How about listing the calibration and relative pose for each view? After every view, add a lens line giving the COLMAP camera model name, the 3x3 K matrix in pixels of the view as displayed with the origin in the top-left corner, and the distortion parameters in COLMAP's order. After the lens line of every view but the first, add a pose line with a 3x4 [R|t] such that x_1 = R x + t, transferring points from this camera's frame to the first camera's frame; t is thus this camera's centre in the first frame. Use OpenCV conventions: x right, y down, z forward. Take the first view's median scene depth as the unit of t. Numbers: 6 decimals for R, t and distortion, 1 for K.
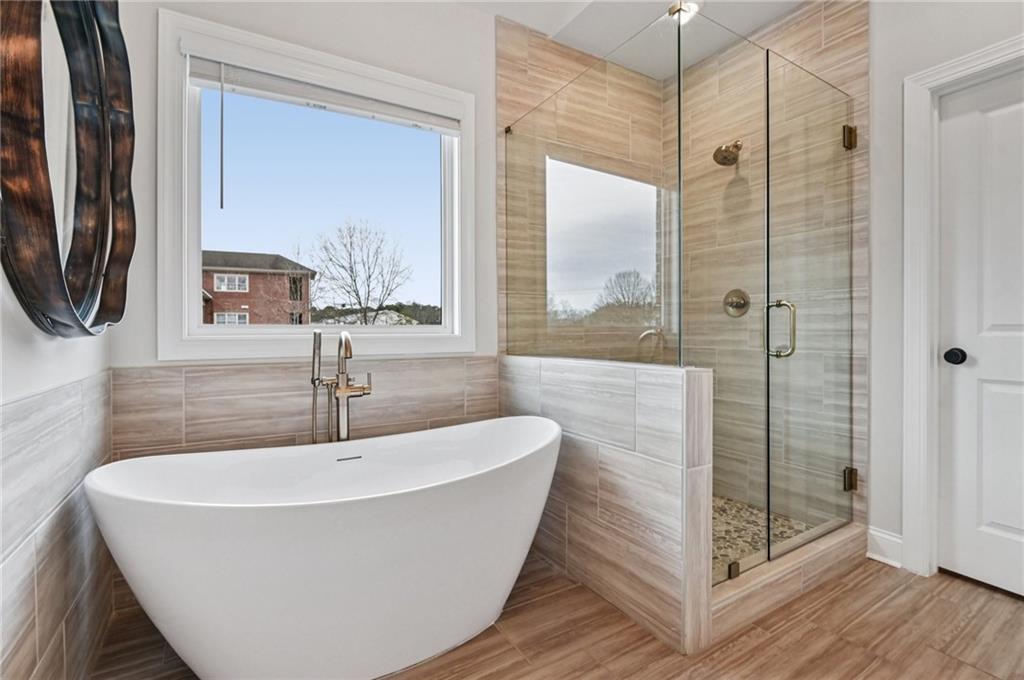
lens RADIAL K [[470.1, 0, 510.5], [0, 470.1, 334.0], [0, 0, 1]] dist [-0.004377, -0.000738]
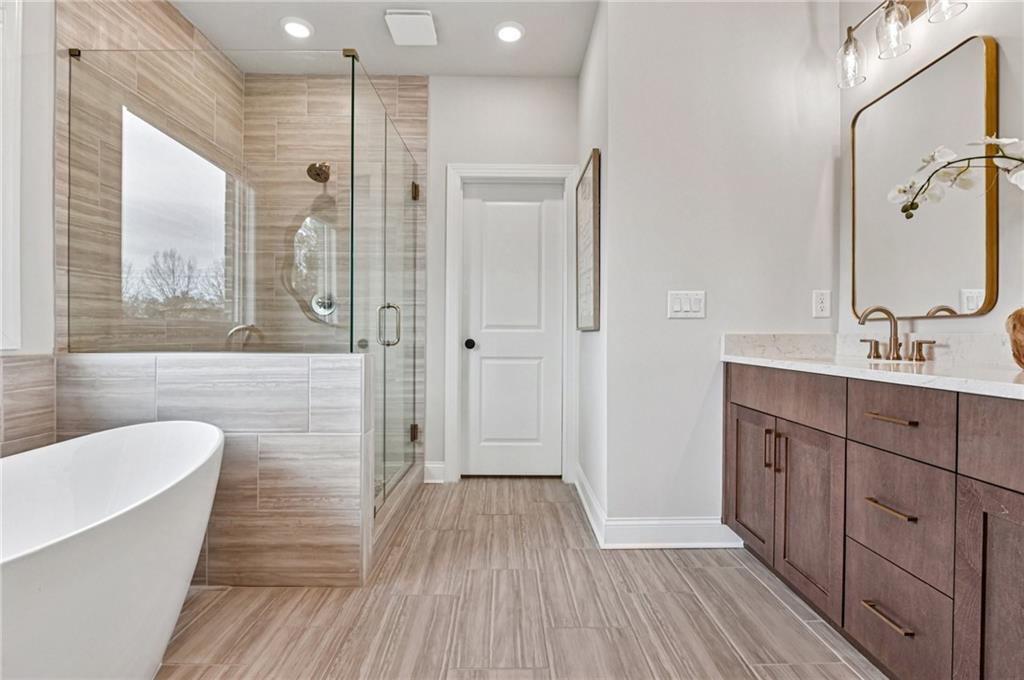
lens RADIAL K [[470.1, 0, 503.5], [0, 470.1, 340.3], [0, 0, 1]] dist [-0.004377, -0.000738]
pose [[0.518914, -0.002659, 0.854822, -0.343260], [-0.001823, 0.999989, 0.004217, 0.023709], [-0.854824, -0.003747, 0.518904, 0.032648]]
